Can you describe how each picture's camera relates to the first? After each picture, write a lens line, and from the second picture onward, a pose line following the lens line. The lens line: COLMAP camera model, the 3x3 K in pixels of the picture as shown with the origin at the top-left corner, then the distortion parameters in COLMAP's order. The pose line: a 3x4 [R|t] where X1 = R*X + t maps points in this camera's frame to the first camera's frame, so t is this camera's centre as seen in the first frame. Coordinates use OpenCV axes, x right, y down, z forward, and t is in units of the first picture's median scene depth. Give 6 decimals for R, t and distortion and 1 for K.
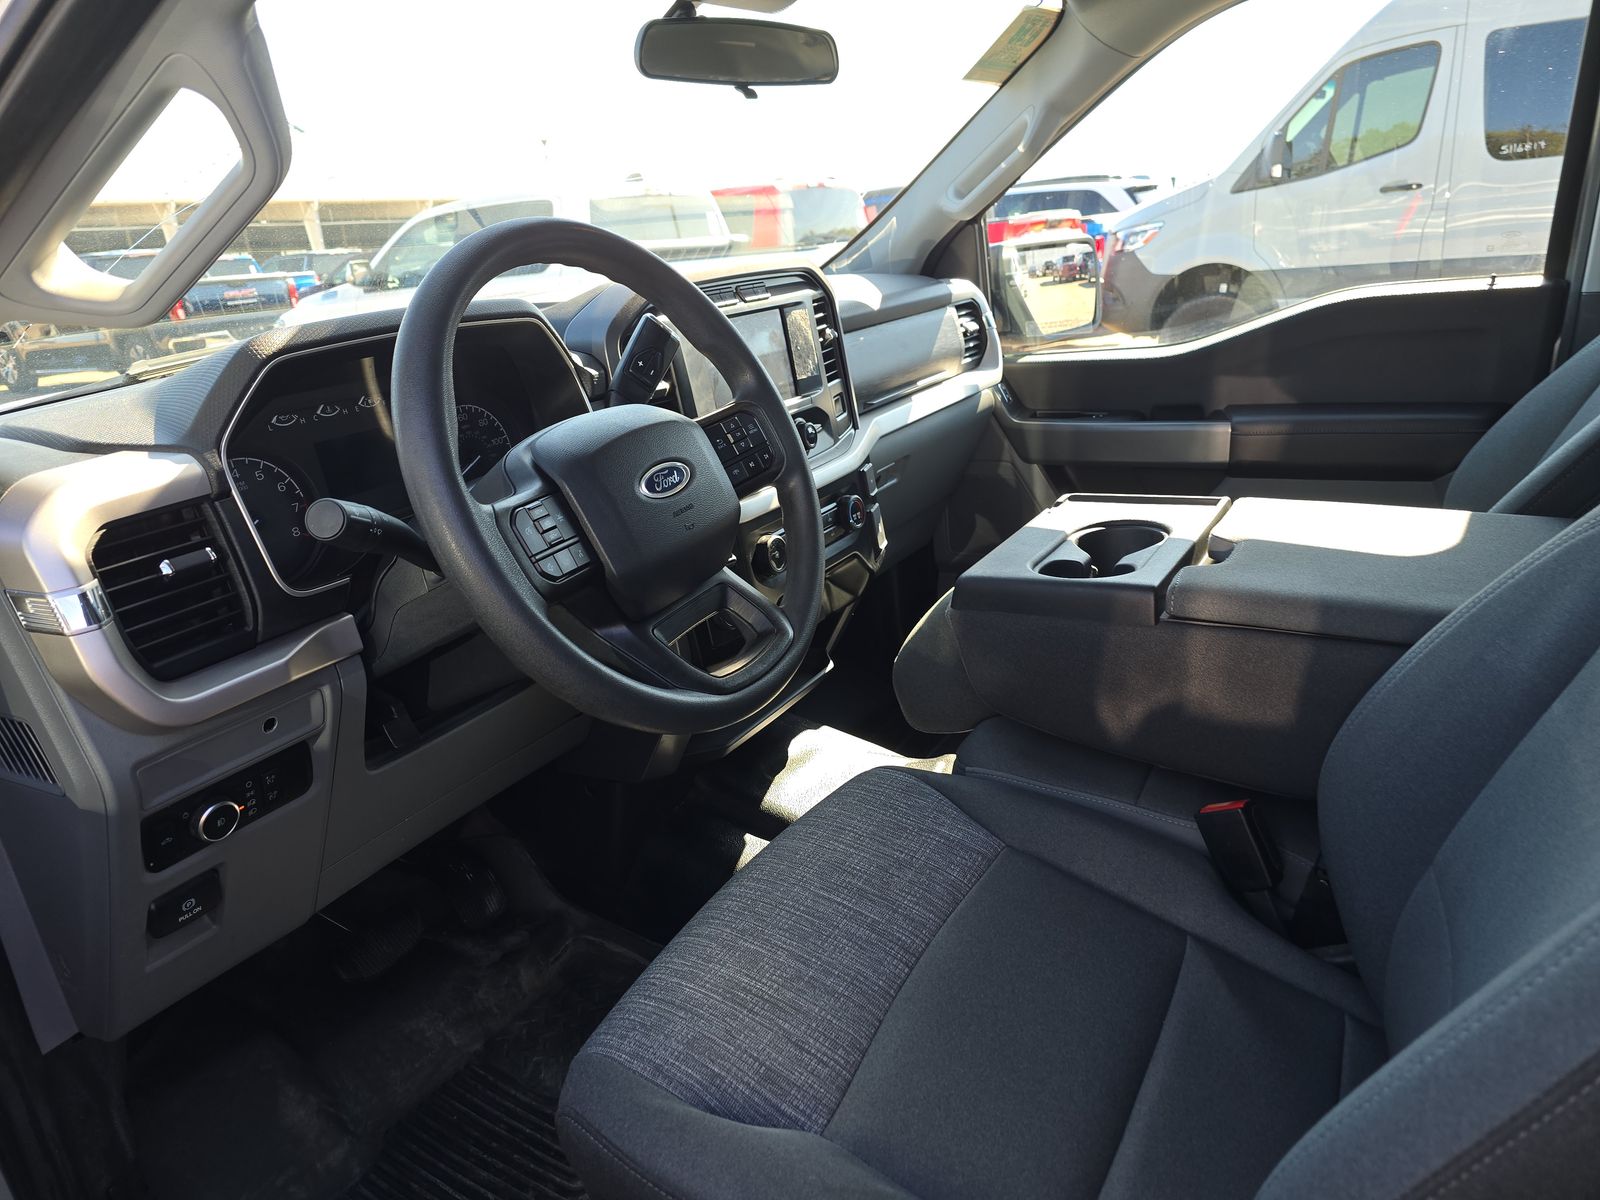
lens RADIAL K [[1092.8, 0, 812.6], [0, 1092.8, 606.3], [0, 0, 1]] dist [0.032840, -0.026314]
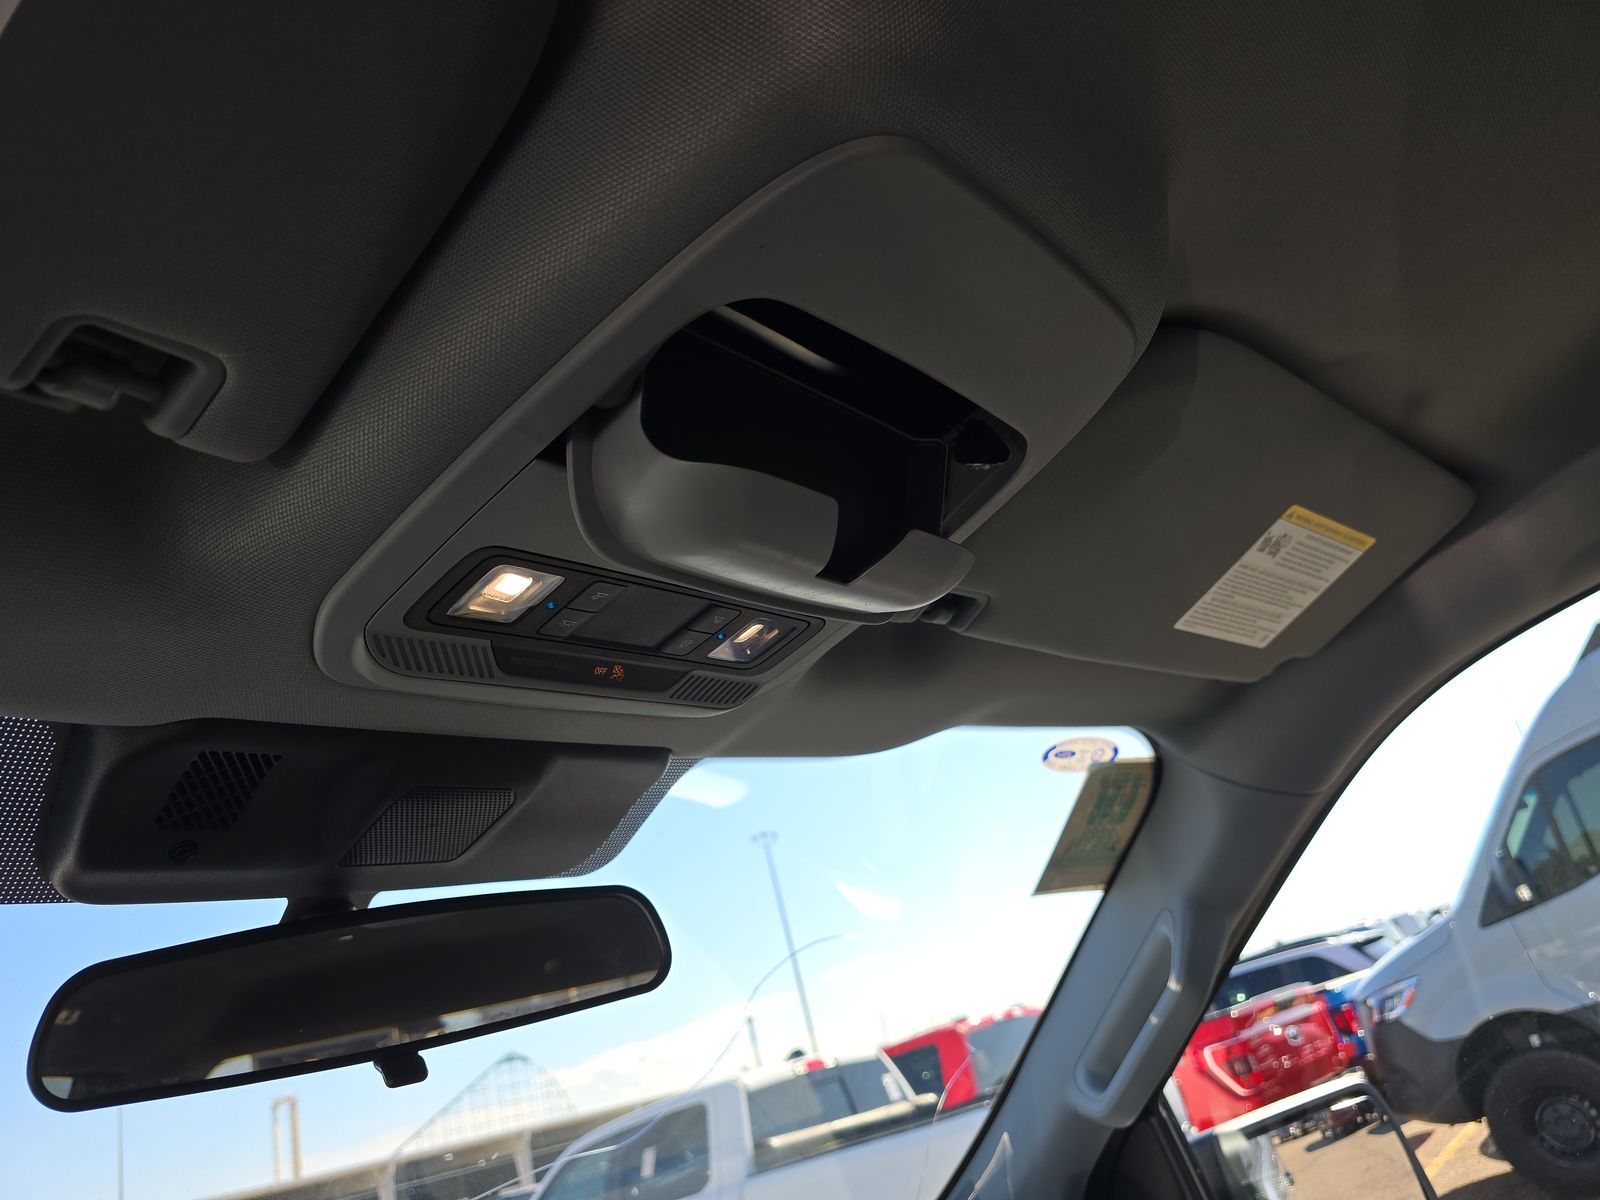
lens RADIAL K [[1092.8, 0, 811.9], [0, 1092.8, 598.6], [0, 0, 1]] dist [0.032840, -0.026314]
pose [[0.964516, -0.246845, -0.093679, 0.027275], [0.120110, 0.726202, -0.676908, -0.049354], [0.235121, 0.641637, 0.730083, 0.103296]]
